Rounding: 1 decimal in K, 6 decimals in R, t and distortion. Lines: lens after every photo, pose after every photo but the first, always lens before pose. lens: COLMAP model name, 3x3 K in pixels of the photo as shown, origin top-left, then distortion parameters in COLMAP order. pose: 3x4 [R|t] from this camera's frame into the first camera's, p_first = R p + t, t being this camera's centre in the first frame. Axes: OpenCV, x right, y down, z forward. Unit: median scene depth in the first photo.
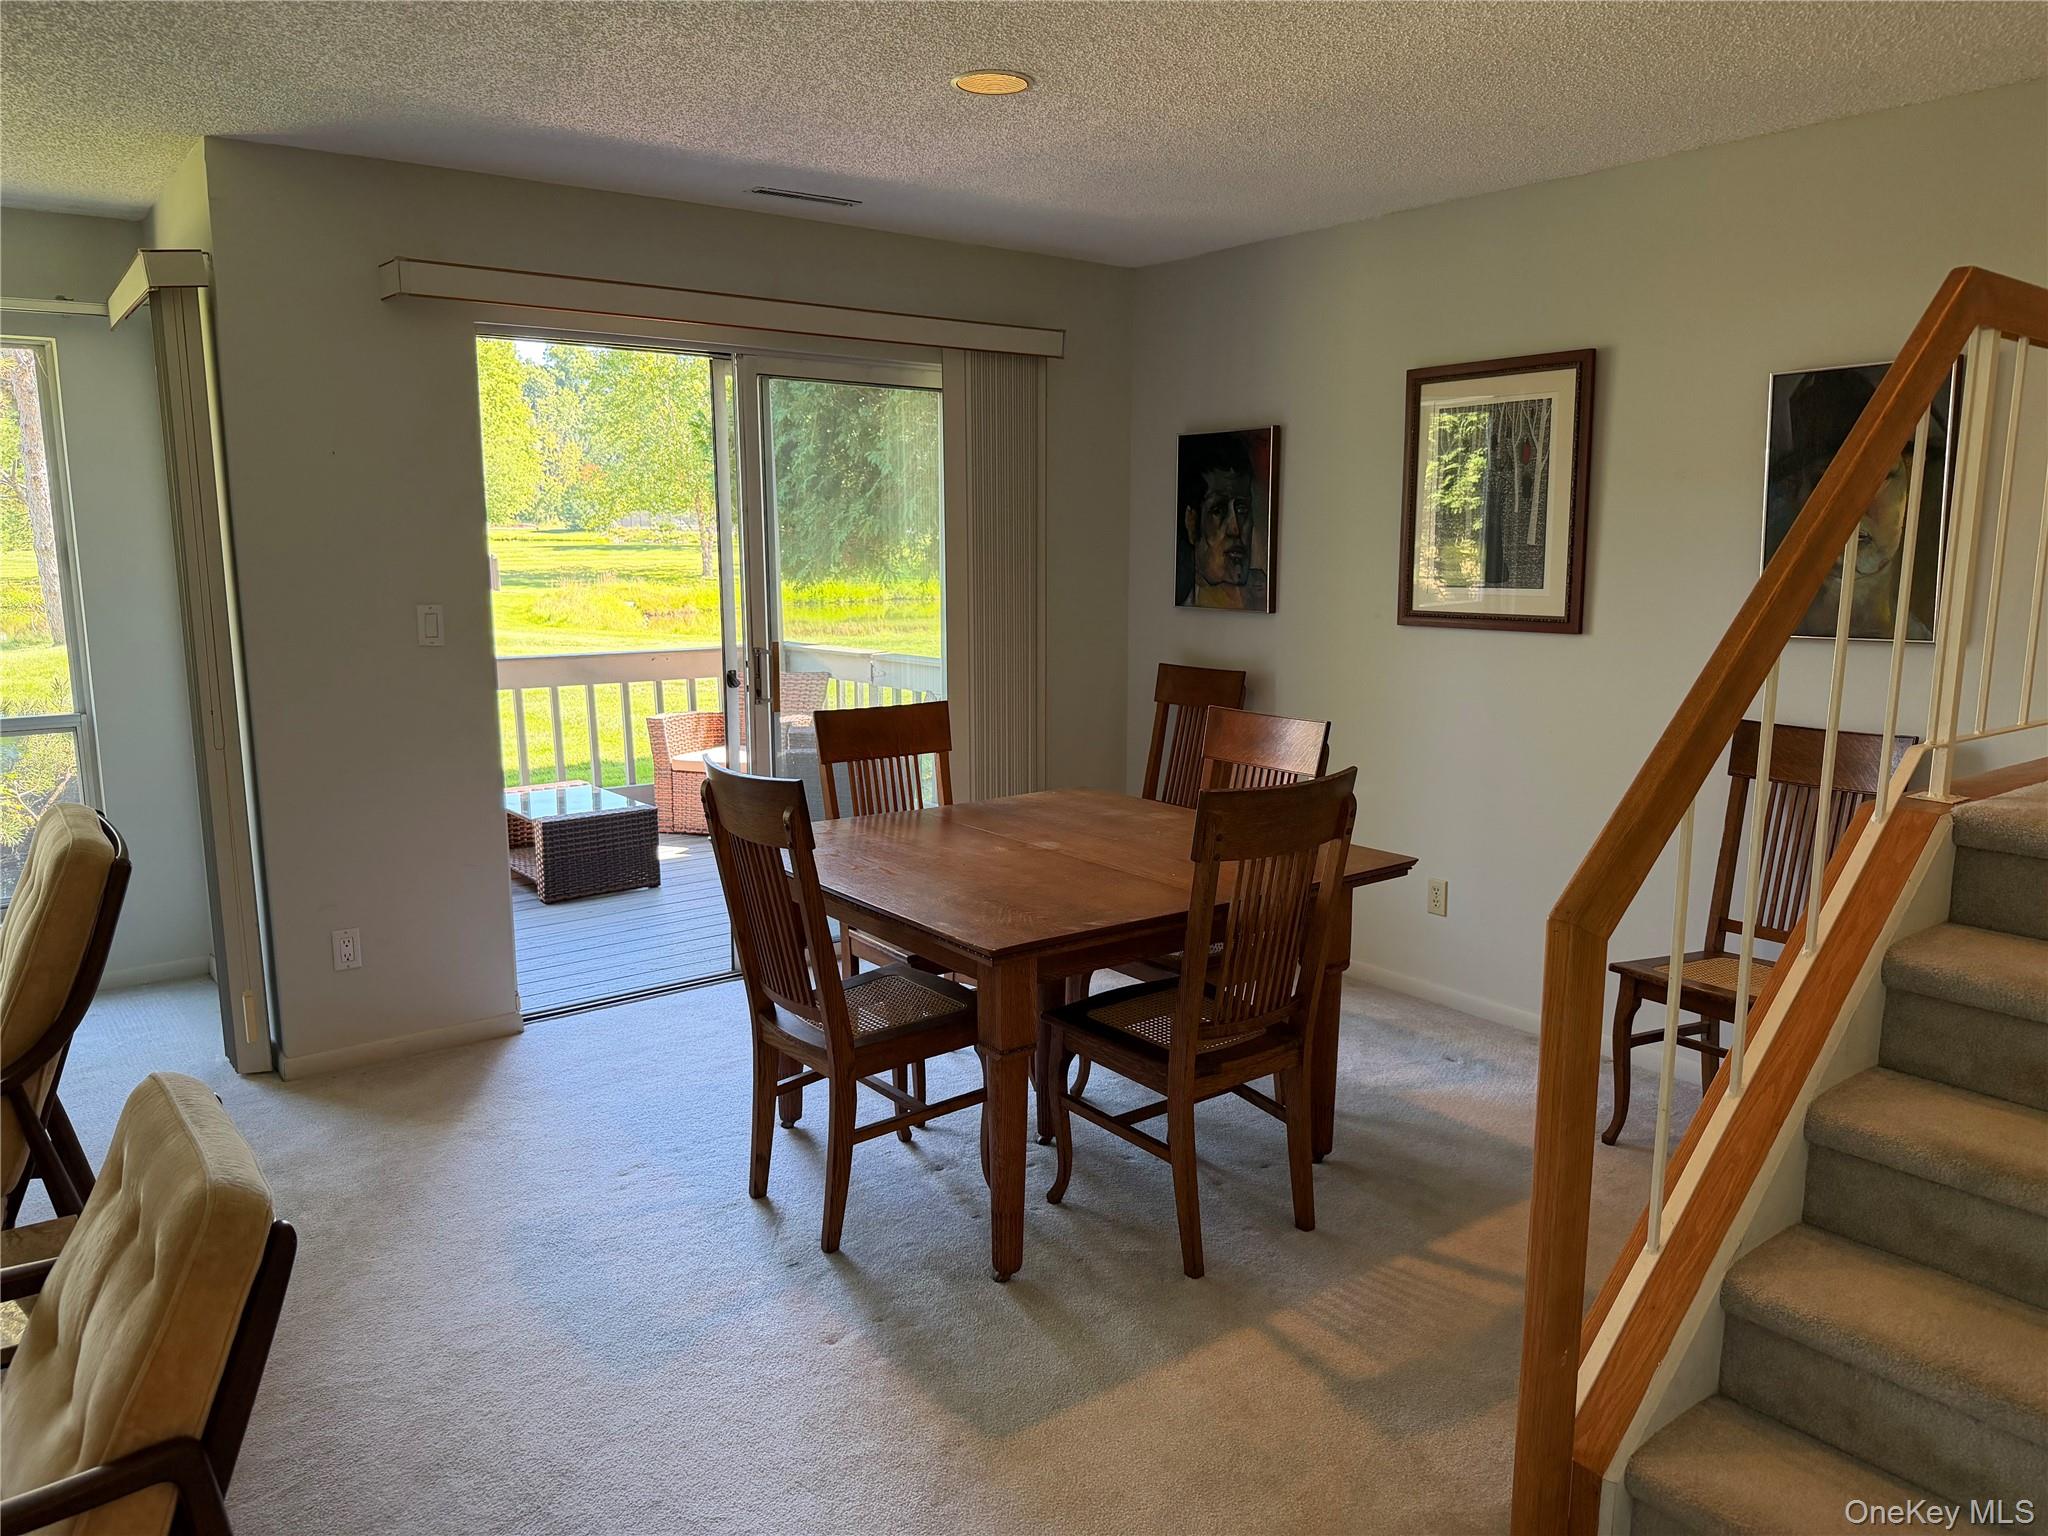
lens RADIAL K [[1437.2, 0, 1032.4], [0, 1437.2, 769.1], [0, 0, 1]] dist [0.106089, -0.152348]
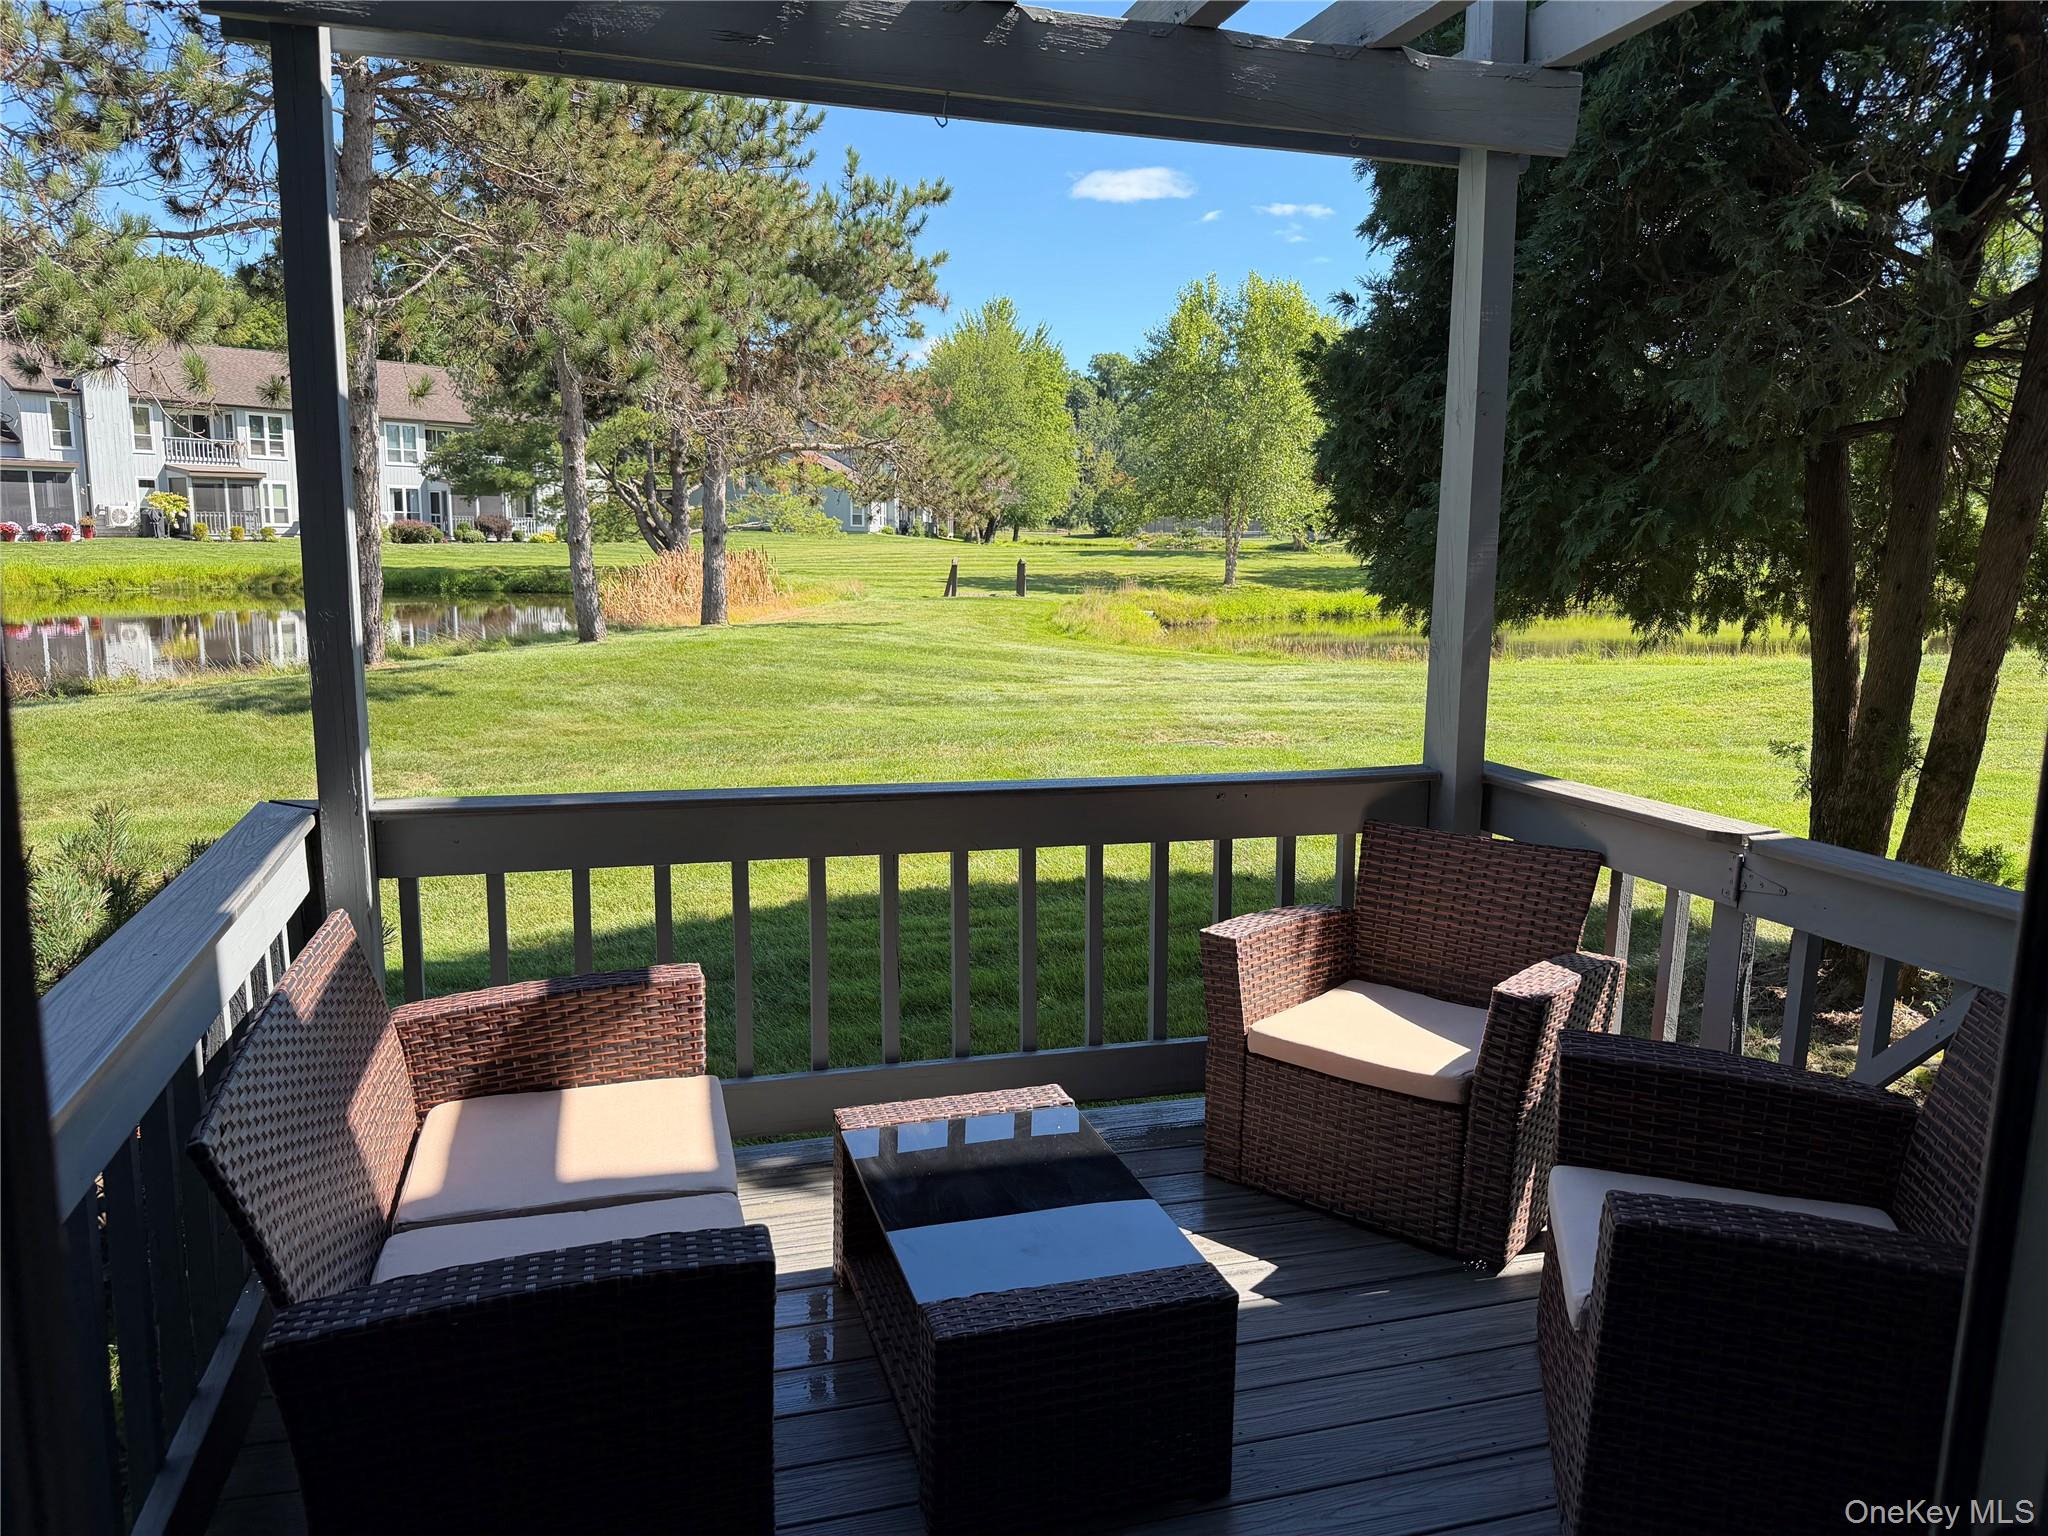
lens RADIAL K [[1437.2, 0, 1032.4], [0, 1437.2, 769.1], [0, 0, 1]] dist [0.106089, -0.152348]
pose [[0.939333, 0.071522, -0.335468, -0.273373], [-0.073027, 0.997297, 0.008143, -0.145940], [0.335144, 0.016849, 0.942016, 0.891858]]
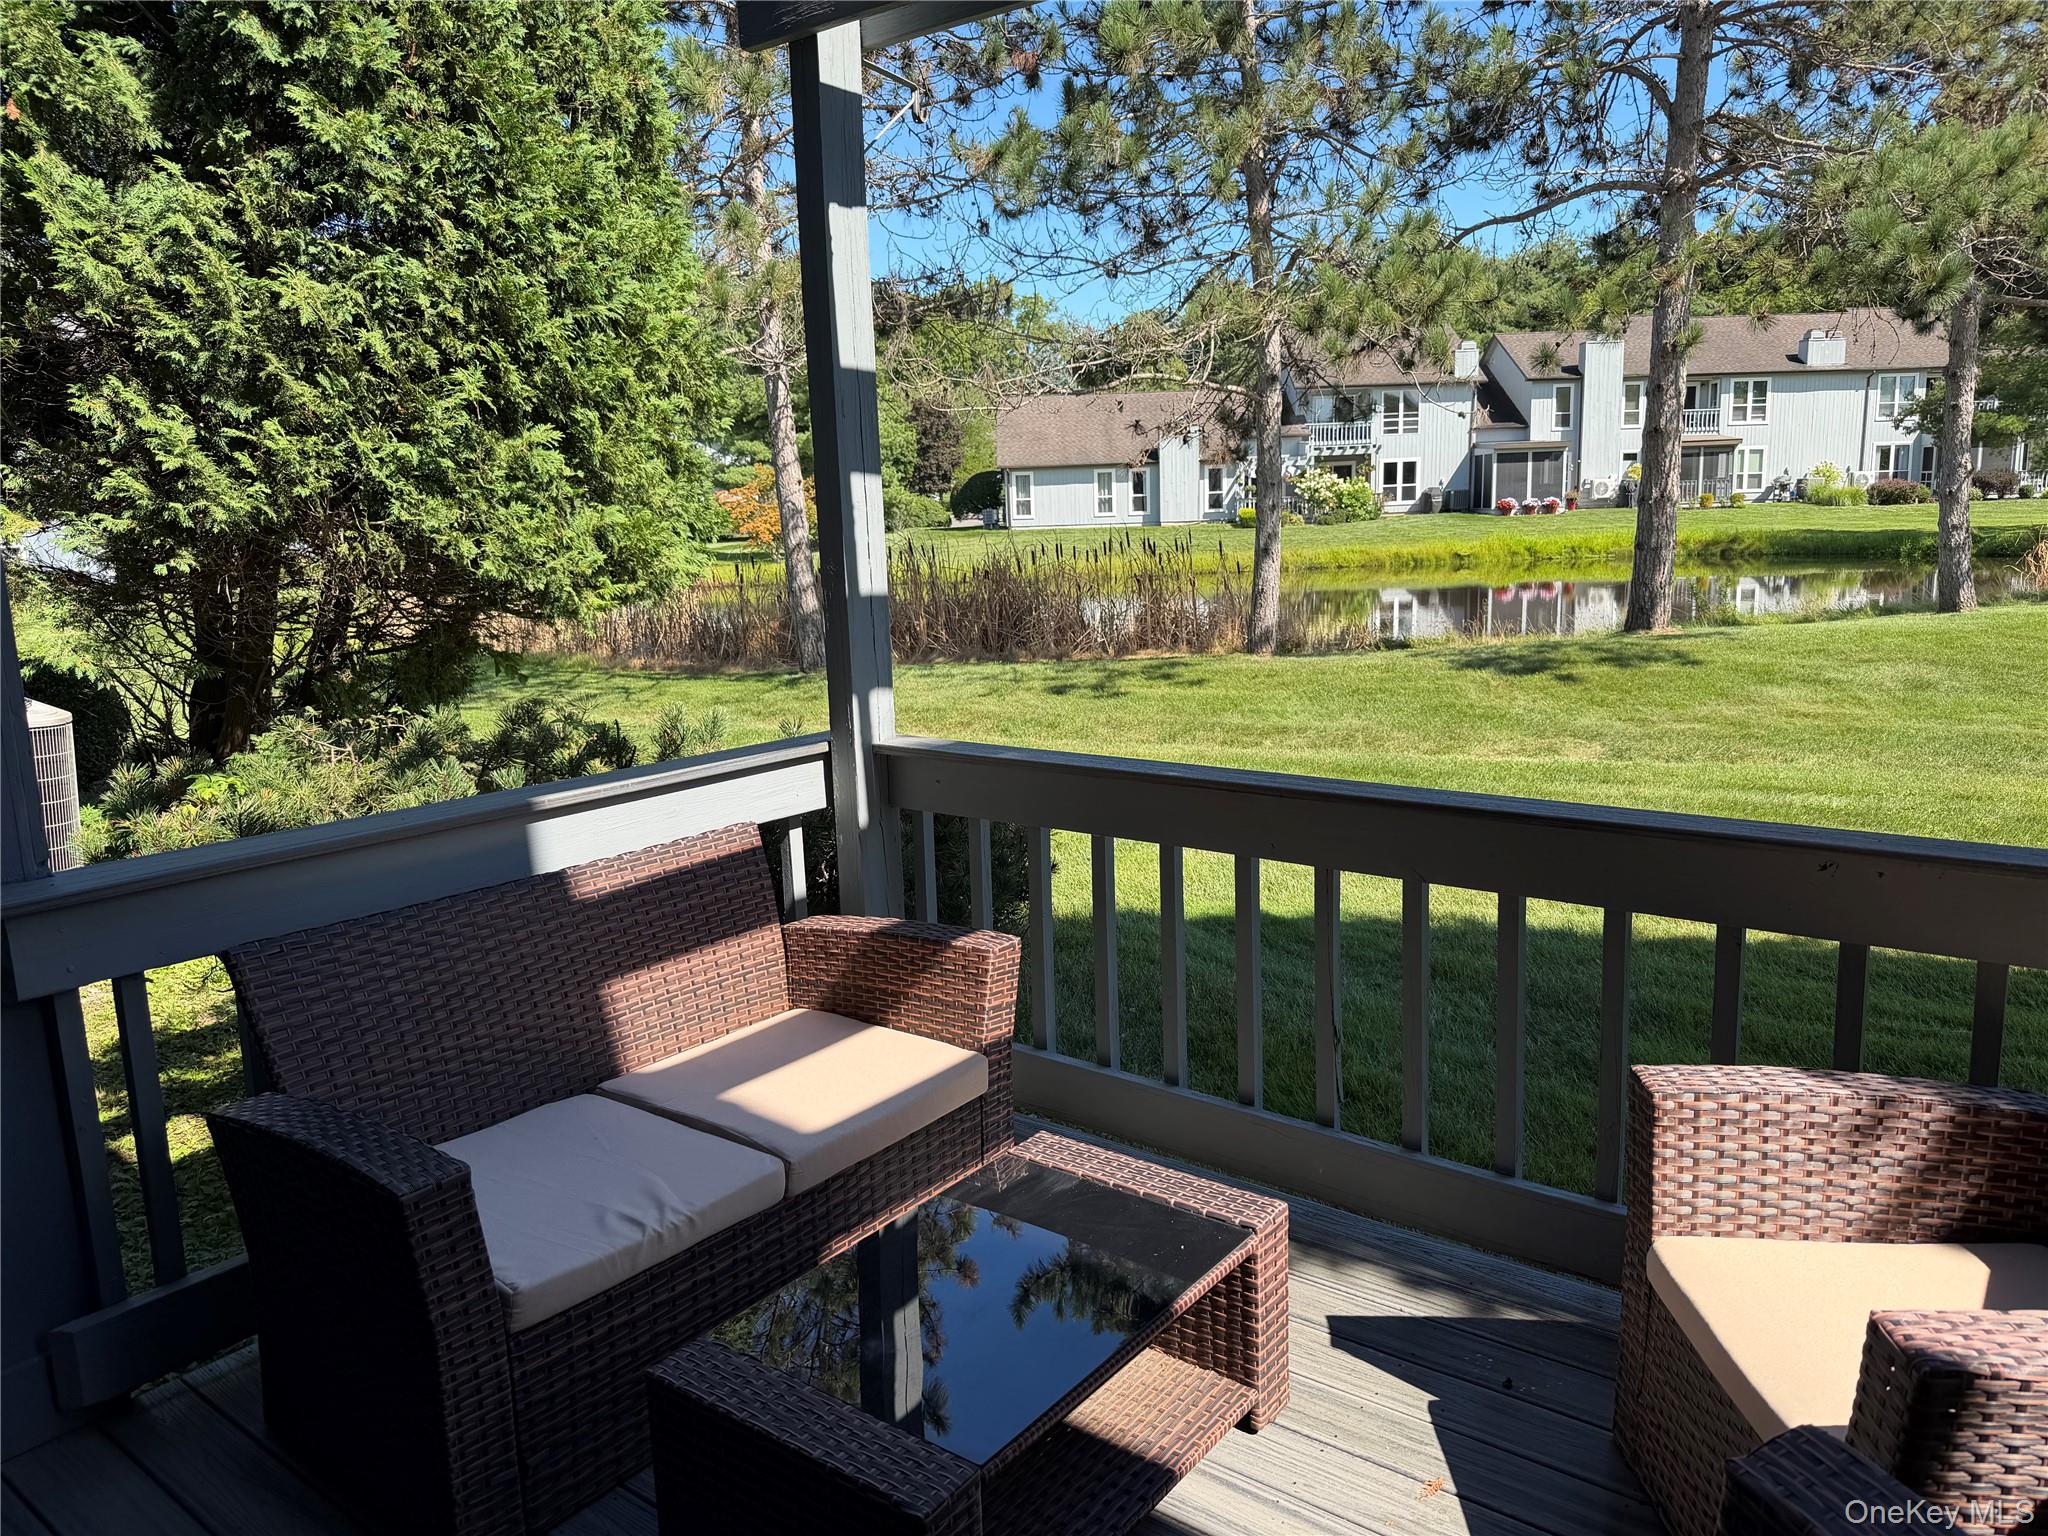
lens RADIAL K [[1440.3, 0, 1022.6], [0, 1440.3, 774.7], [0, 0, 1]] dist [0.099030, -0.153997]
pose [[0.264814, 0.168176, -0.949521, -0.040136], [-0.129743, 0.981935, 0.137733, -0.198494], [0.955531, 0.086720, 0.281850, 1.313042]]
